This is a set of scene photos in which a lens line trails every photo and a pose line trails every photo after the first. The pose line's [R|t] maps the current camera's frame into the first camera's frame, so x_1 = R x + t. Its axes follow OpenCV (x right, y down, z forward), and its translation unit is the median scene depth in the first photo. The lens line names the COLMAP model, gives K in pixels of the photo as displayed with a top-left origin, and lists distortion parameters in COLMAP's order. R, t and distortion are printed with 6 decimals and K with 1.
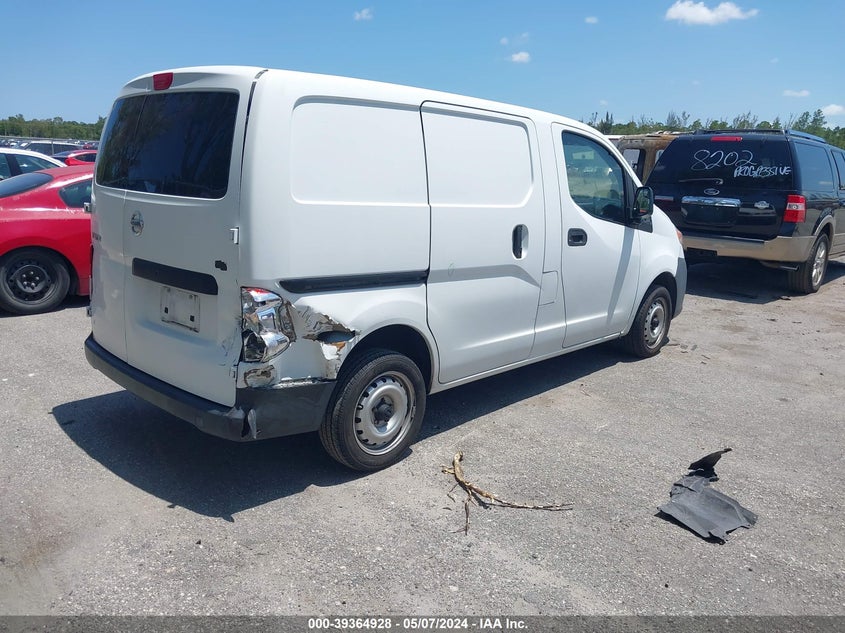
lens RADIAL K [[670.5, 0, 422.5], [0, 670.5, 316.5], [0, 0, 1]] dist [-0.008908, -0.004429]
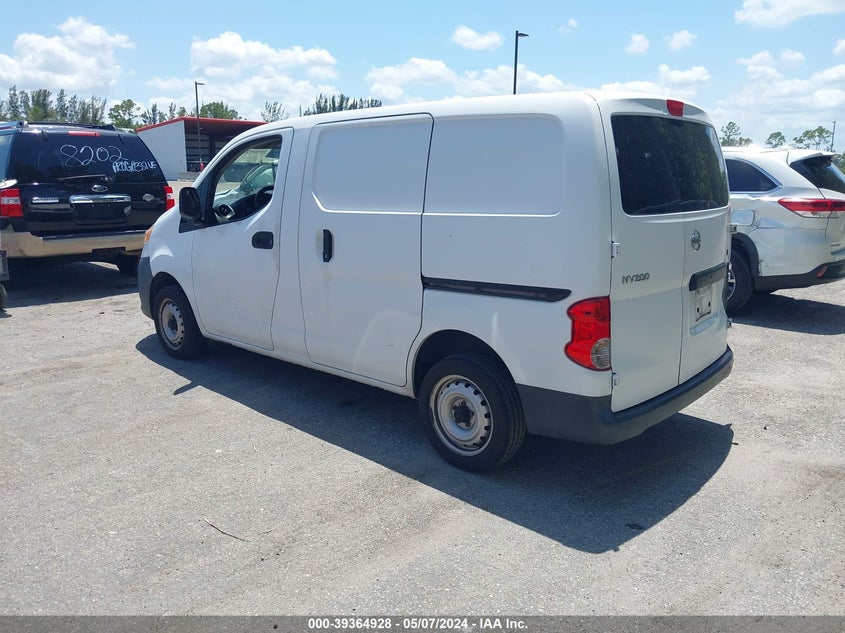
lens RADIAL K [[685.6, 0, 422.5], [0, 685.6, 316.5], [0, 0, 1]] dist [0.009170, 0.003932]
pose [[-0.036701, -0.245169, 0.968785, -1.064098], [0.219244, 0.943845, 0.247163, -0.277906], [-0.974980, 0.221471, 0.019112, 1.012431]]
